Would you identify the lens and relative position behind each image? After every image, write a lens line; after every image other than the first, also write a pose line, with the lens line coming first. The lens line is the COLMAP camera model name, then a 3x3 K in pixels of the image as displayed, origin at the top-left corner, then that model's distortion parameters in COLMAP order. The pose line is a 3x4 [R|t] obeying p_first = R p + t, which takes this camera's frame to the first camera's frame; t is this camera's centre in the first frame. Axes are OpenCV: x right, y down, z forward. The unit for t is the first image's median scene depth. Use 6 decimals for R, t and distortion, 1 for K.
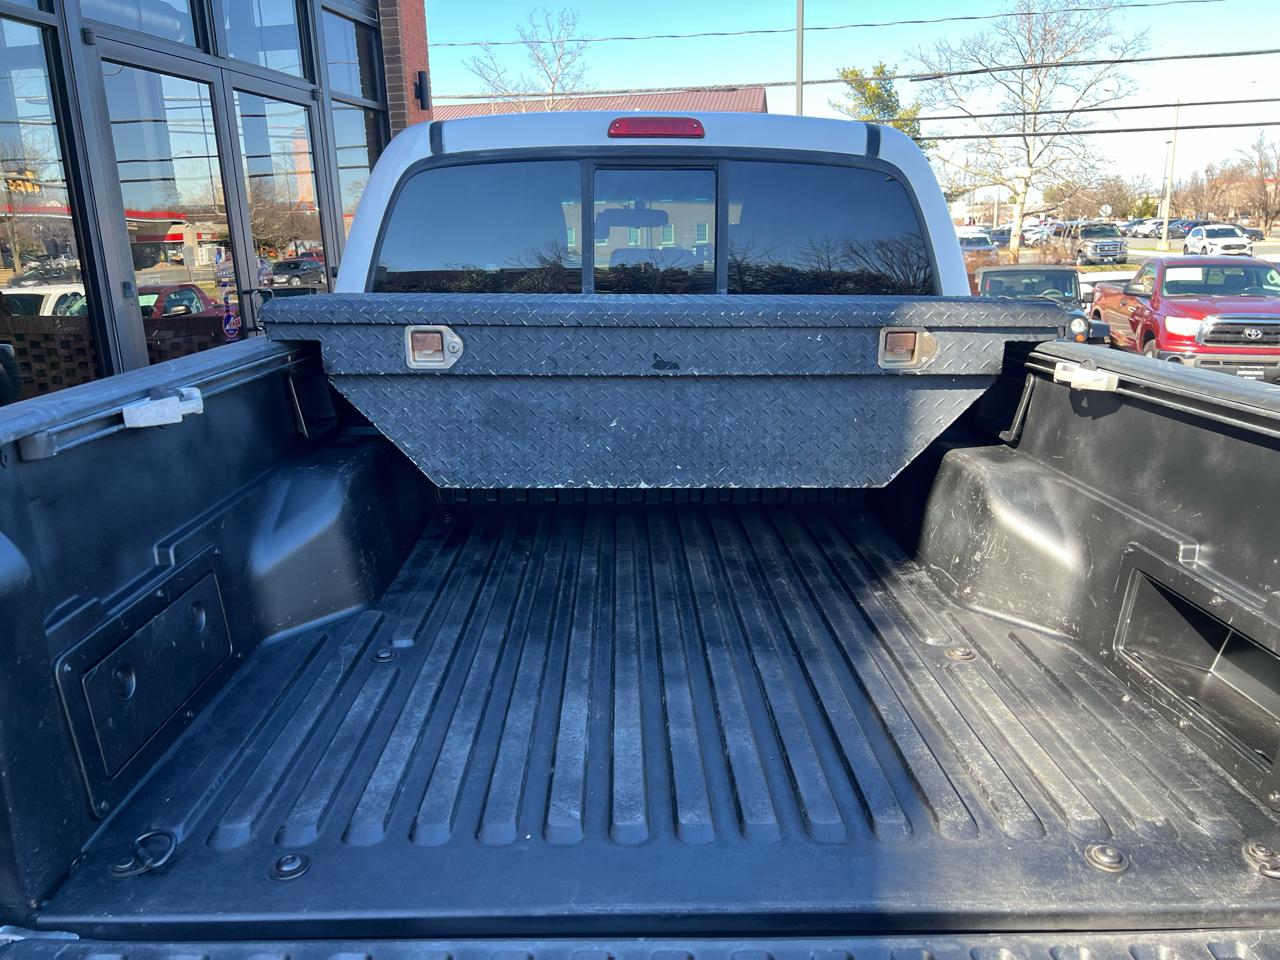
lens RADIAL K [[1057.9, 0, 663.9], [0, 1057.9, 521.7], [0, 0, 1]] dist [0.061852, -0.076538]
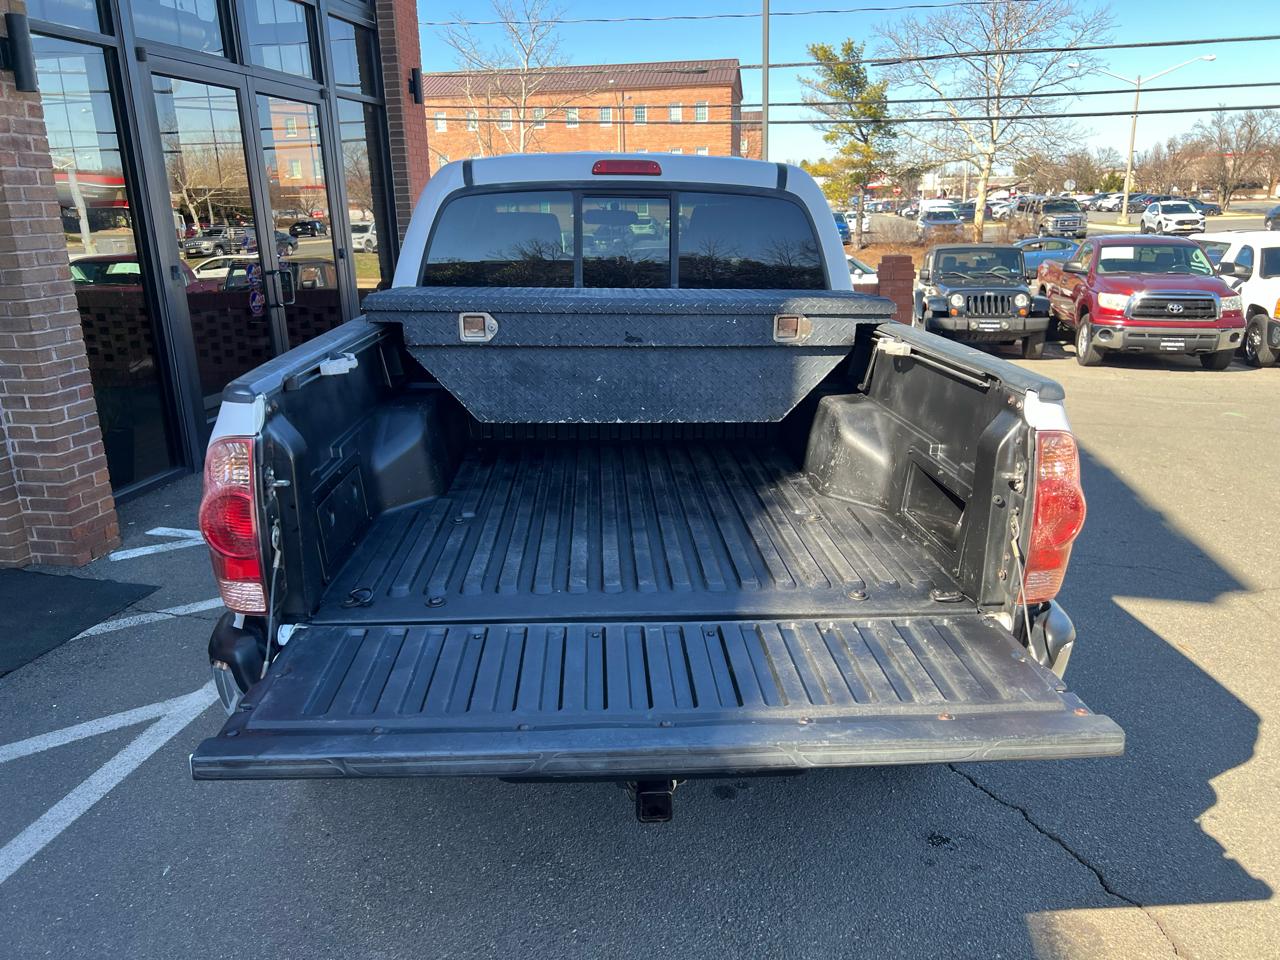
lens RADIAL K [[1057.9, 0, 663.9], [0, 1057.9, 521.7], [0, 0, 1]] dist [0.061852, -0.076538]
pose [[0.999734, -0.003544, 0.022810, 0.009166], [0.002944, 0.999650, 0.026282, 0.068287], [-0.022895, -0.026208, 0.999394, -0.487460]]
